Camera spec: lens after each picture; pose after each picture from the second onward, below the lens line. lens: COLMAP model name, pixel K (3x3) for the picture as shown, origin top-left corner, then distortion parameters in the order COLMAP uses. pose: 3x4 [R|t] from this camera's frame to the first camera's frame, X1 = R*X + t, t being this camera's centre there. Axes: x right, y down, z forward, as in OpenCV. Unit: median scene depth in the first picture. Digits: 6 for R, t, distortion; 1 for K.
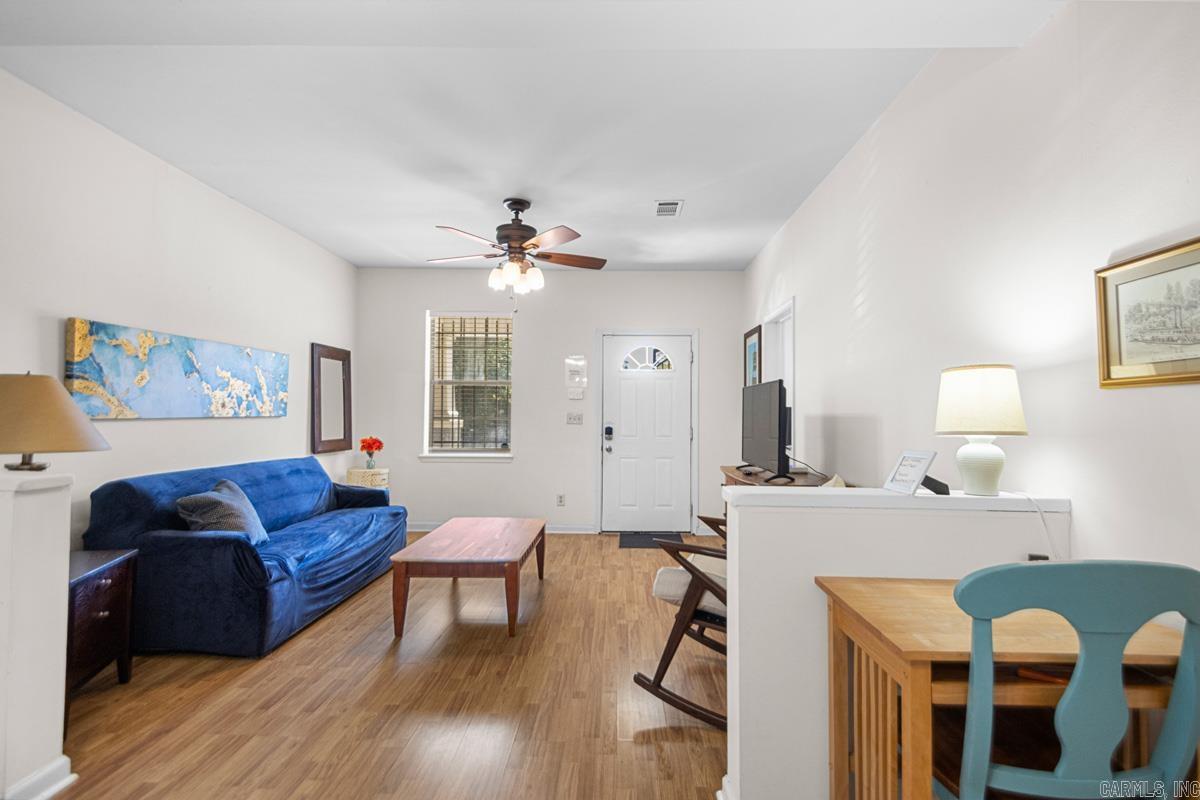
lens RADIAL K [[559.2, 0, 596.6], [0, 559.2, 397.1], [0, 0, 1]] dist [0.004918, -0.001293]
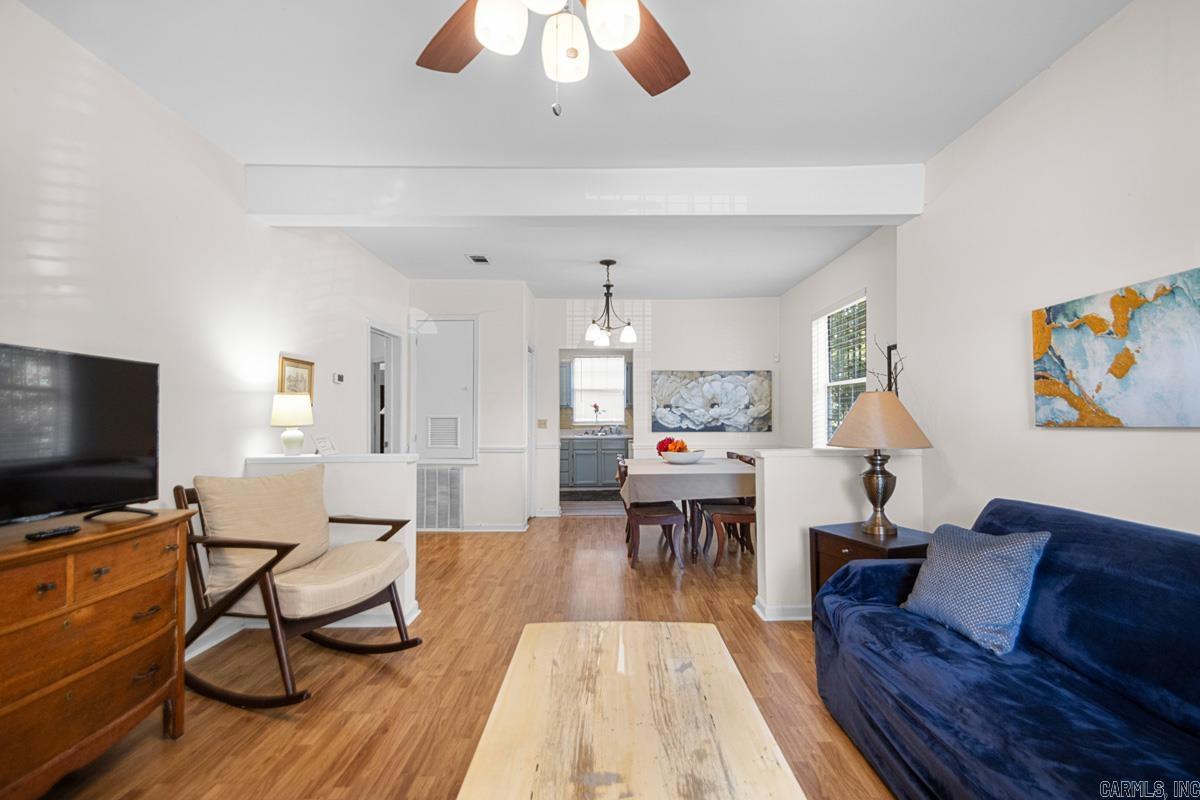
lens RADIAL K [[559.2, 0, 604.8], [0, 559.2, 408.3], [0, 0, 1]] dist [0.004918, -0.001293]
pose [[-0.999382, -0.005806, -0.034676, -0.209713], [-0.004146, 0.998851, -0.047742, 0.051873], [0.034913, -0.047569, -0.998258, 1.694473]]
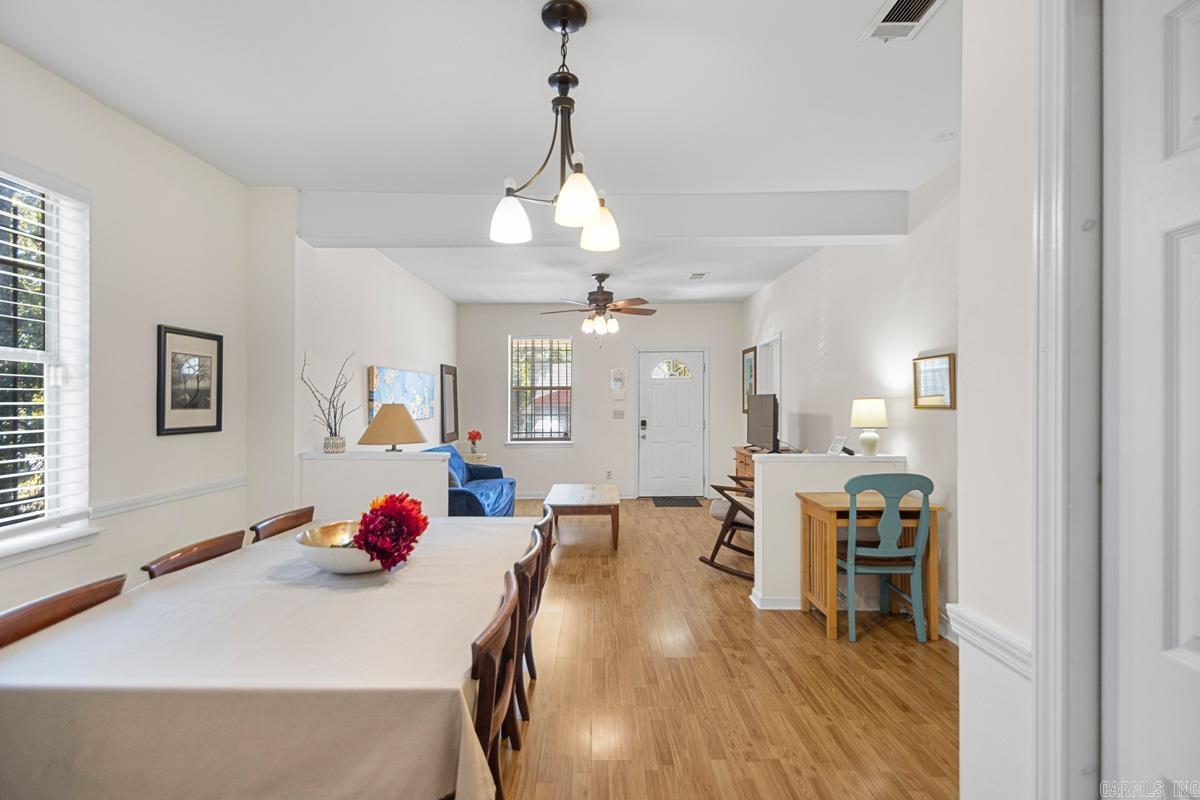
lens RADIAL K [[559.2, 0, 597.8], [0, 559.2, 403.5], [0, 0, 1]] dist [0.004918, -0.001293]
pose [[0.999293, -0.013012, 0.035284, -0.255475], [0.011744, 0.999286, 0.035898, -0.068228], [-0.035725, -0.035458, 0.998732, -0.646002]]
